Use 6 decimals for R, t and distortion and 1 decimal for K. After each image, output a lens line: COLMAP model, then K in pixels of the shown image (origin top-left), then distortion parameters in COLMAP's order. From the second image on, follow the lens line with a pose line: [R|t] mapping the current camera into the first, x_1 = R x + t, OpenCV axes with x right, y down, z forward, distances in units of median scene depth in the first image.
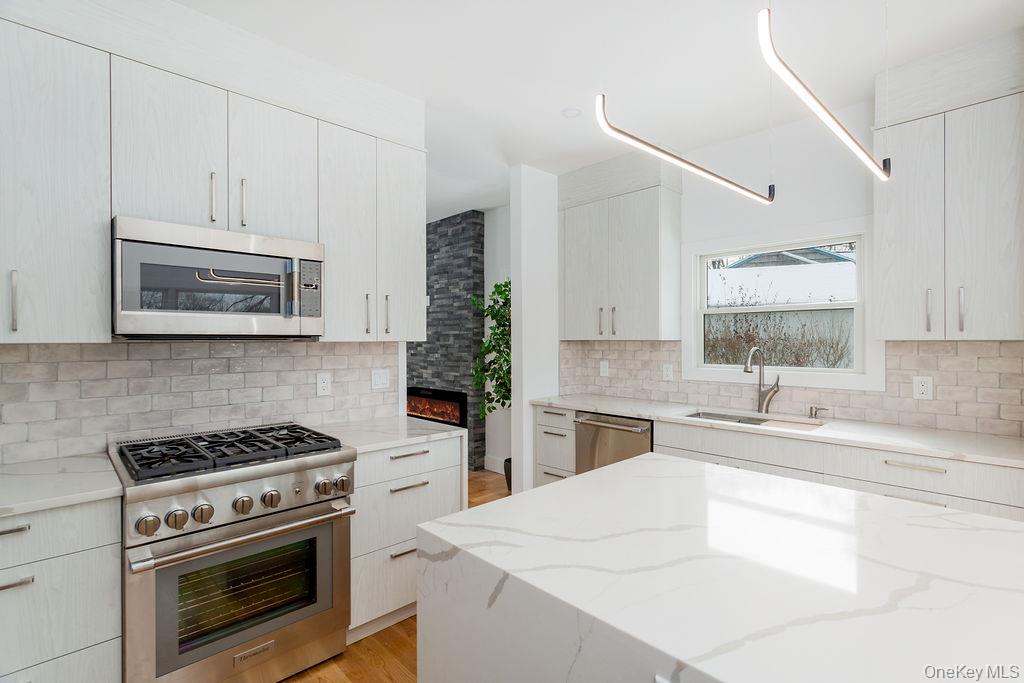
lens RADIAL K [[482.4, 0, 509.3], [0, 482.4, 343.4], [0, 0, 1]] dist [0.002510, 0.001407]
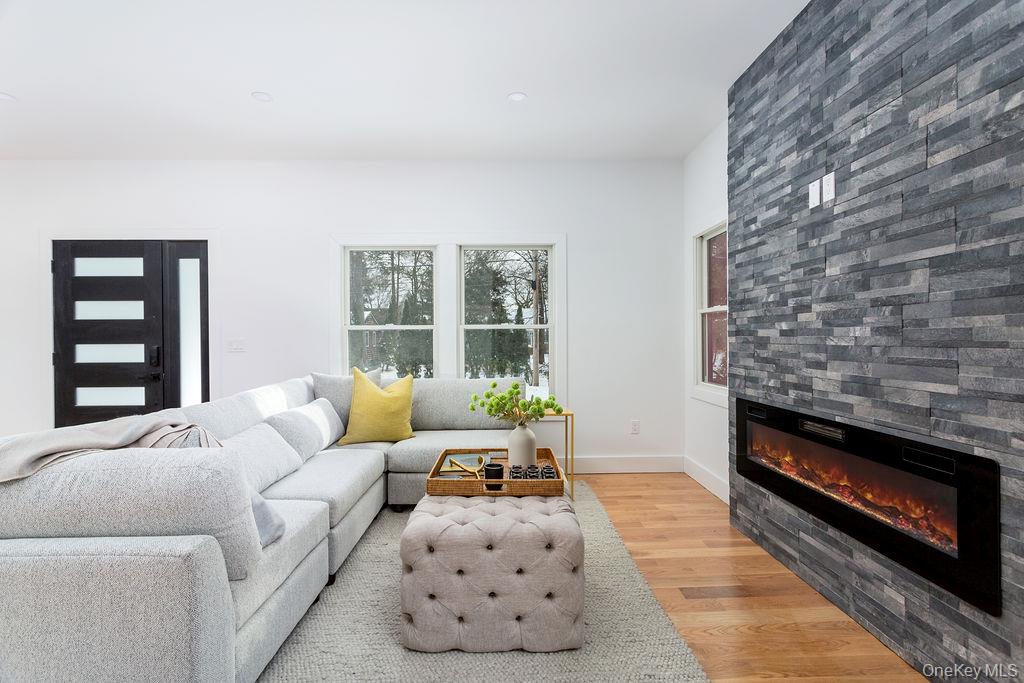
lens RADIAL K [[482.4, 0, 516.4], [0, 482.4, 339.7], [0, 0, 1]] dist [0.002510, 0.001407]
pose [[0.747974, 0.001976, -0.663725, -0.110497], [-0.002294, 0.999997, 0.000393, 0.034044], [0.663724, 0.001229, 0.747976, 0.609592]]
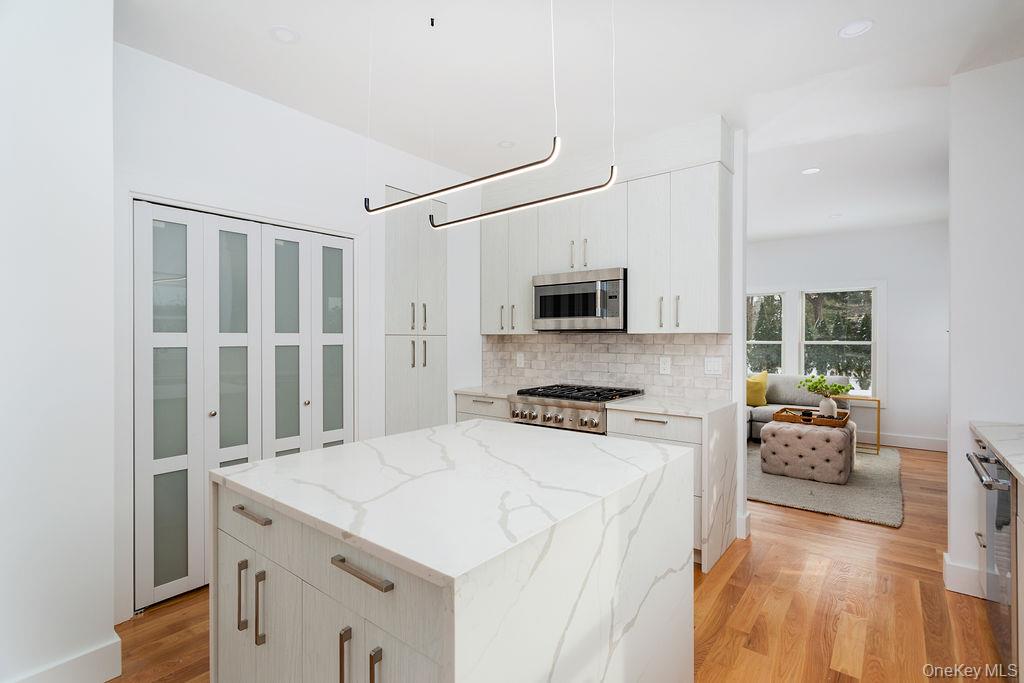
lens RADIAL K [[482.4, 0, 510.8], [0, 482.4, 341.4], [0, 0, 1]] dist [0.002510, 0.001407]
pose [[0.141074, 0.009240, -0.989956, 0.453656], [-0.008275, 0.999933, 0.008154, 0.005336], [0.989965, 0.007041, 0.141141, 0.201073]]
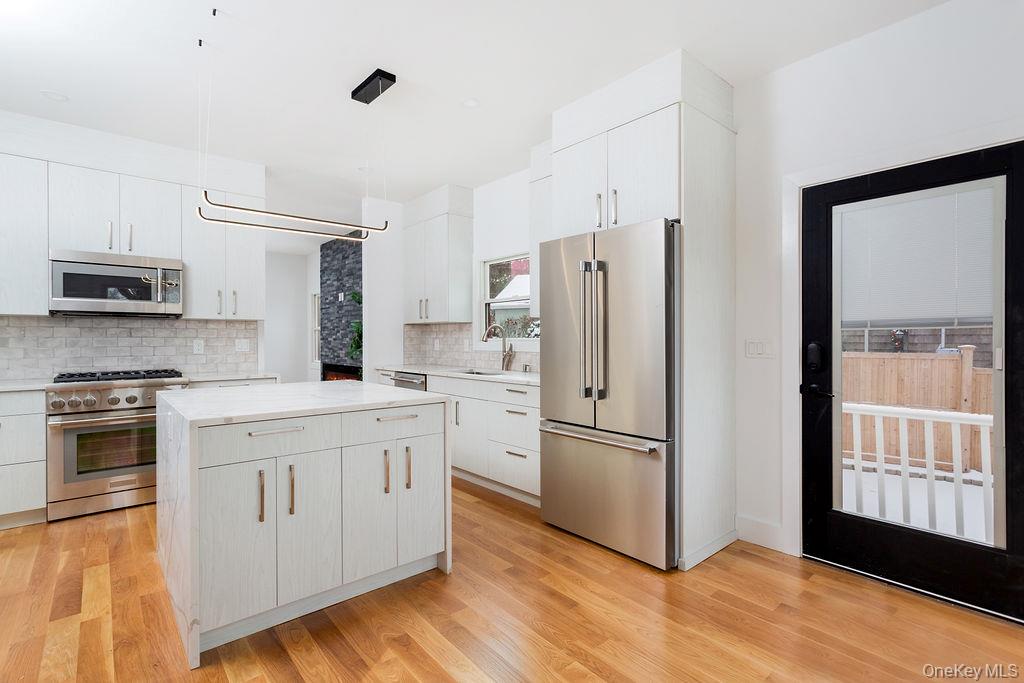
lens RADIAL K [[482.4, 0, 508.5], [0, 482.4, 339.9], [0, 0, 1]] dist [0.002510, 0.001407]
pose [[0.998492, 0.001227, -0.054890, 0.371268], [-0.001521, 0.999985, -0.005323, 0.035591], [0.054882, 0.005398, 0.998478, -0.272151]]
